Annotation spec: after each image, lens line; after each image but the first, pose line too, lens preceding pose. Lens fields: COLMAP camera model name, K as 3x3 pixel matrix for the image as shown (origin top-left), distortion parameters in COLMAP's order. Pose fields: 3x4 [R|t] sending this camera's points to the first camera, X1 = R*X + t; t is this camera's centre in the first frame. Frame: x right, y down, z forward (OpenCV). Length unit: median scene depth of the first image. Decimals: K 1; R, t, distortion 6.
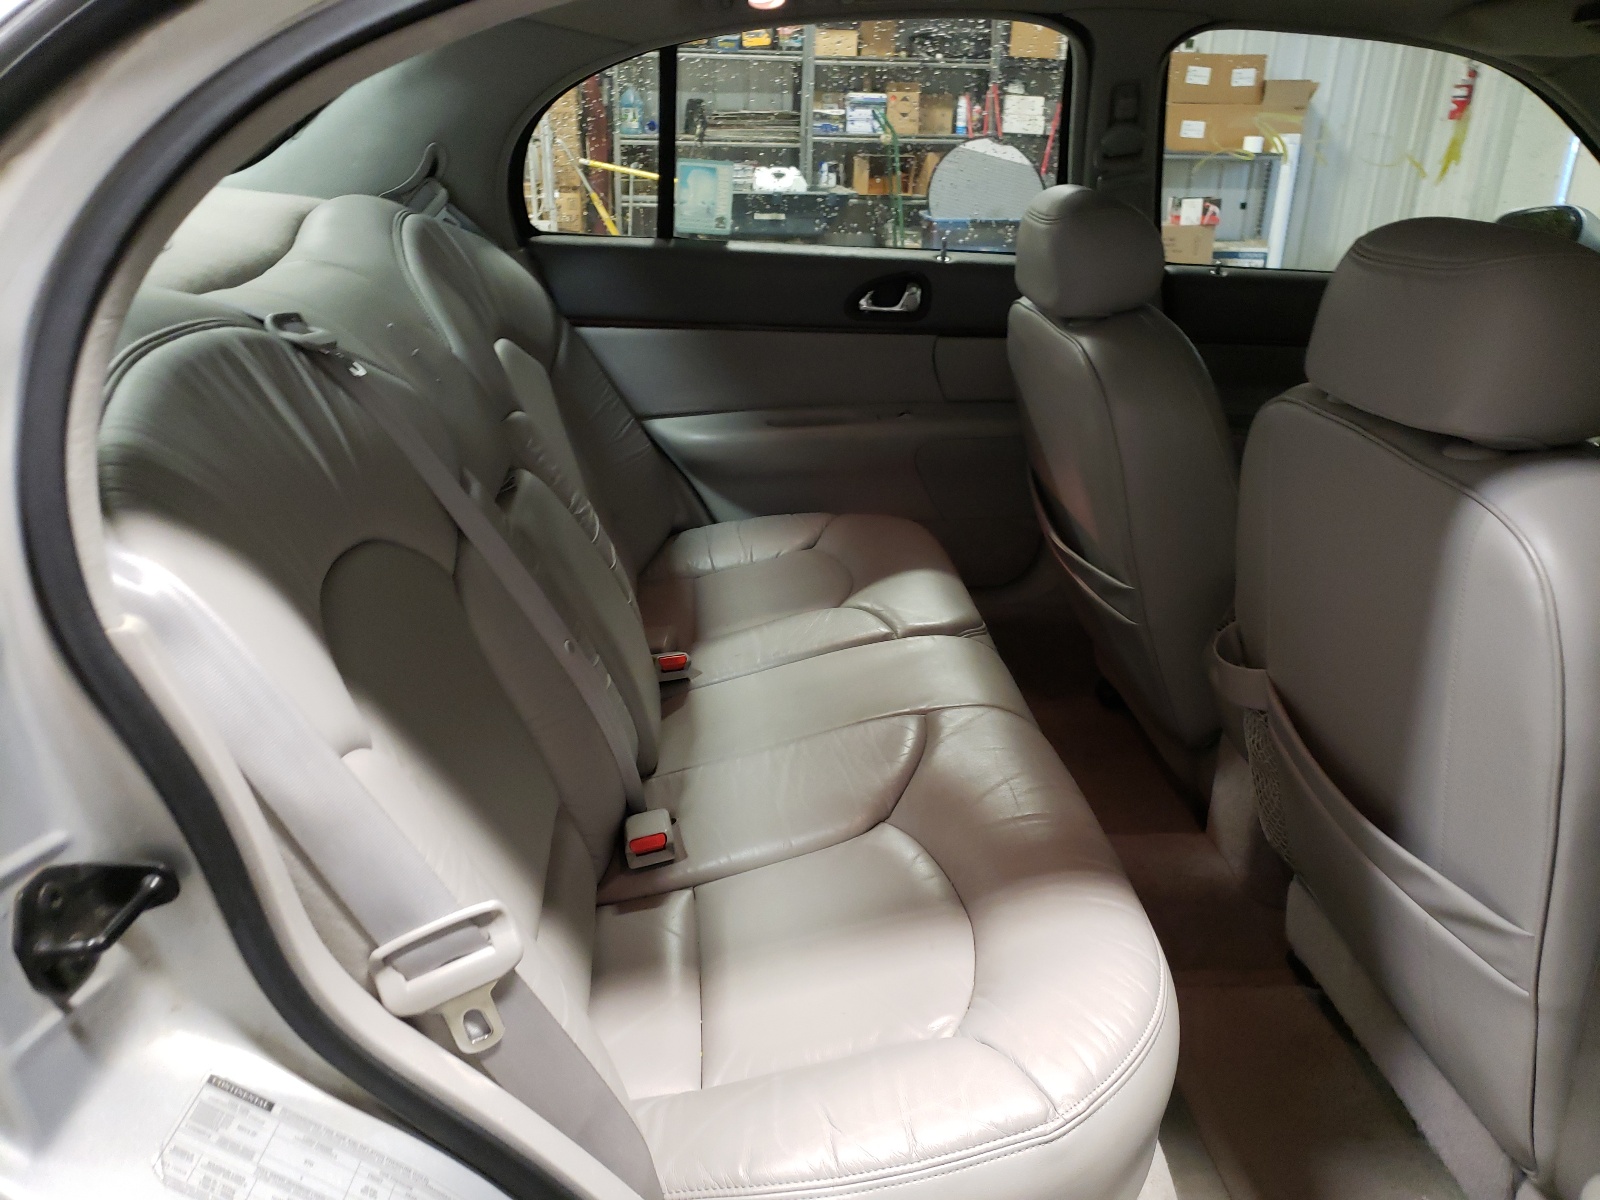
lens RADIAL K [[1226.6, 0, 800.0], [0, 1226.6, 600.0], [0, 0, 1]] dist [0.013836, 0.013896]
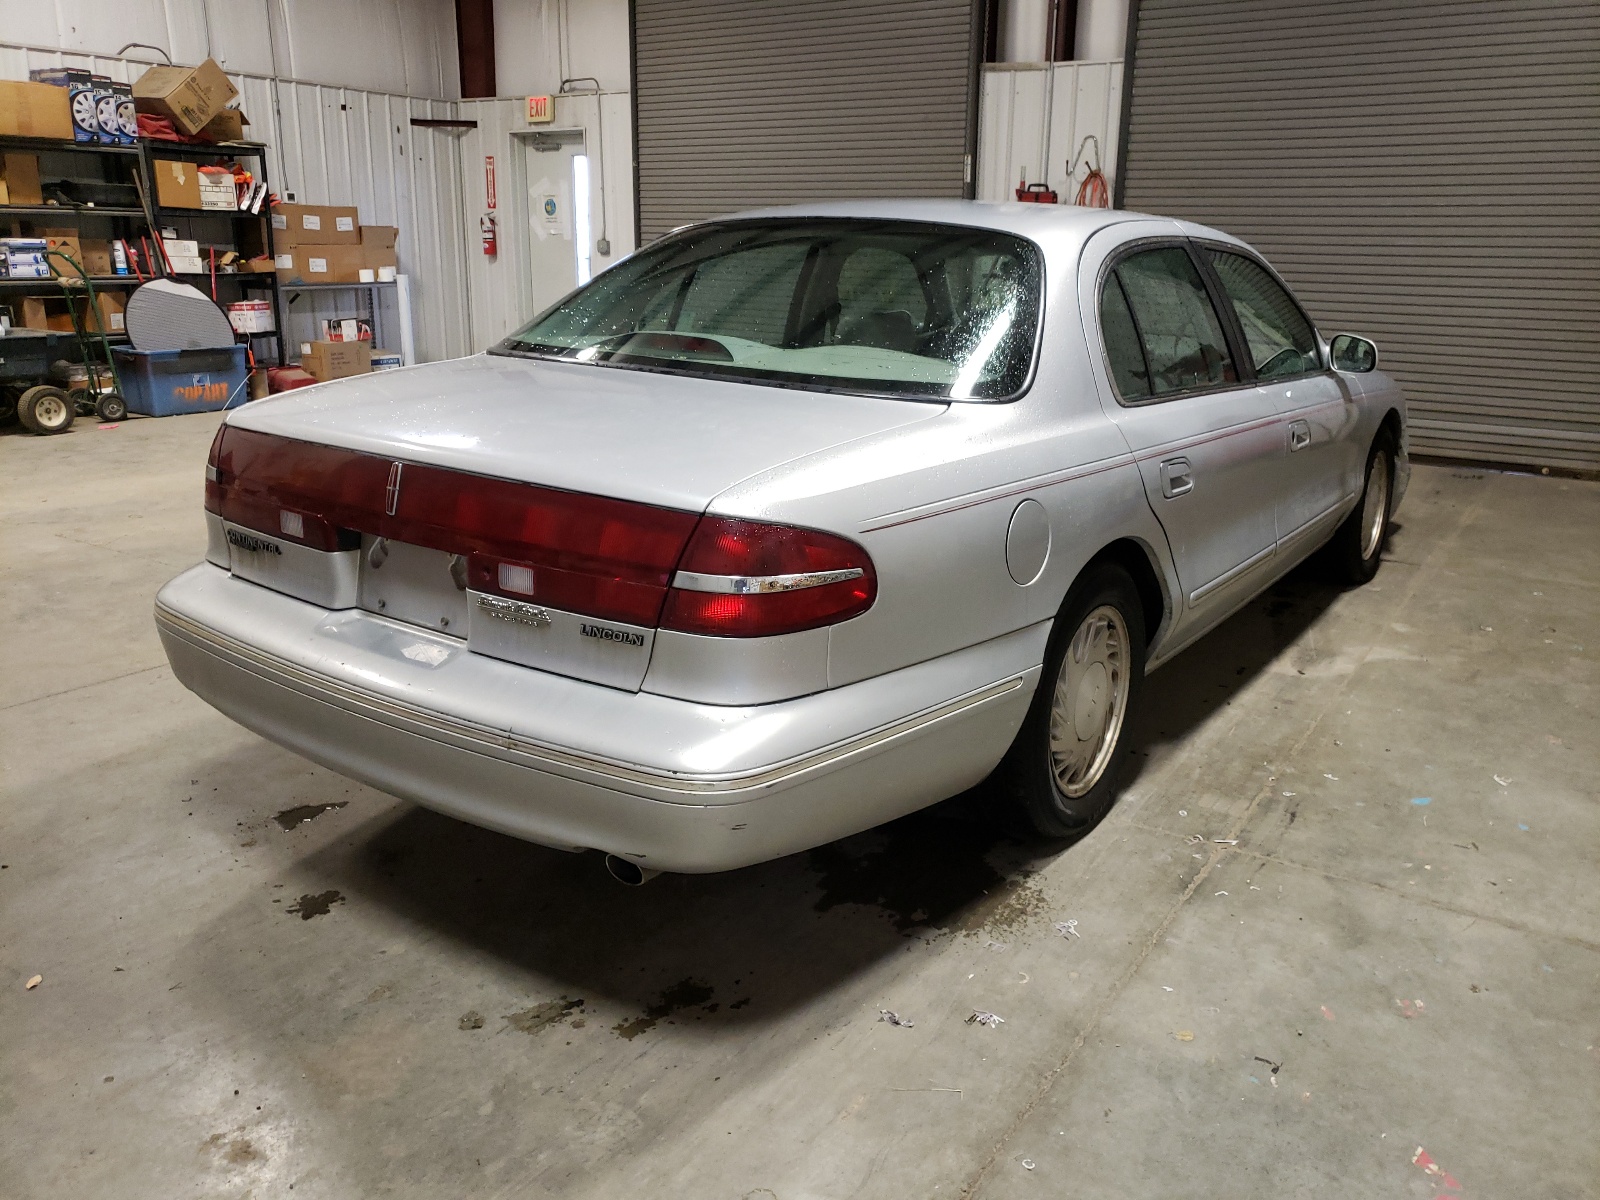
lens RADIAL K [[1226.6, 0, 800.0], [0, 1226.6, 600.0], [0, 0, 1]] dist [0.013836, 0.013896]
pose [[0.631281, -0.232122, 0.740002, -0.365466], [0.295122, 0.954275, 0.047571, 0.013451], [-0.717208, 0.188360, 0.670920, -0.089694]]
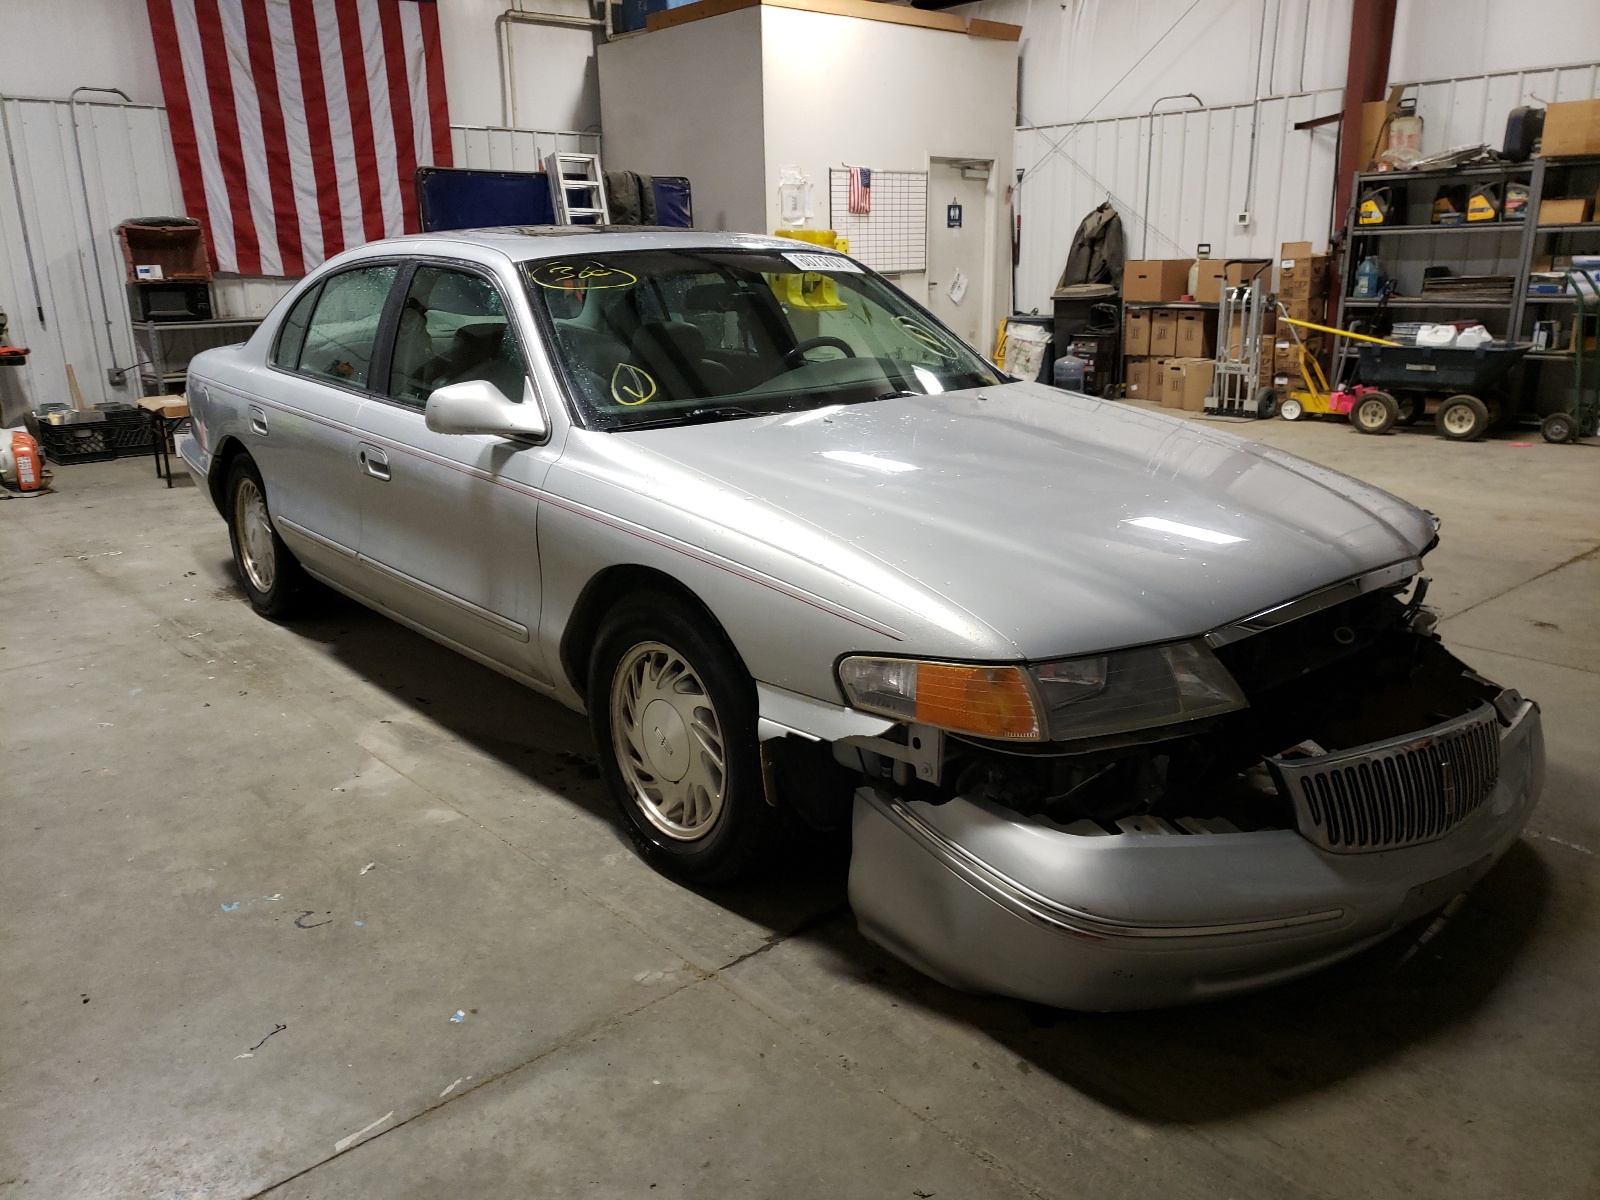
lens RADIAL K [[1226.6, 0, 800.0], [0, 1226.6, 600.0], [0, 0, 1]] dist [0.013836, 0.013896]
pose [[0.602877, 0.187916, -0.775389, 0.505963], [-0.279704, 0.959966, 0.015174, 0.029721], [0.747198, 0.207732, 0.631302, -0.080559]]
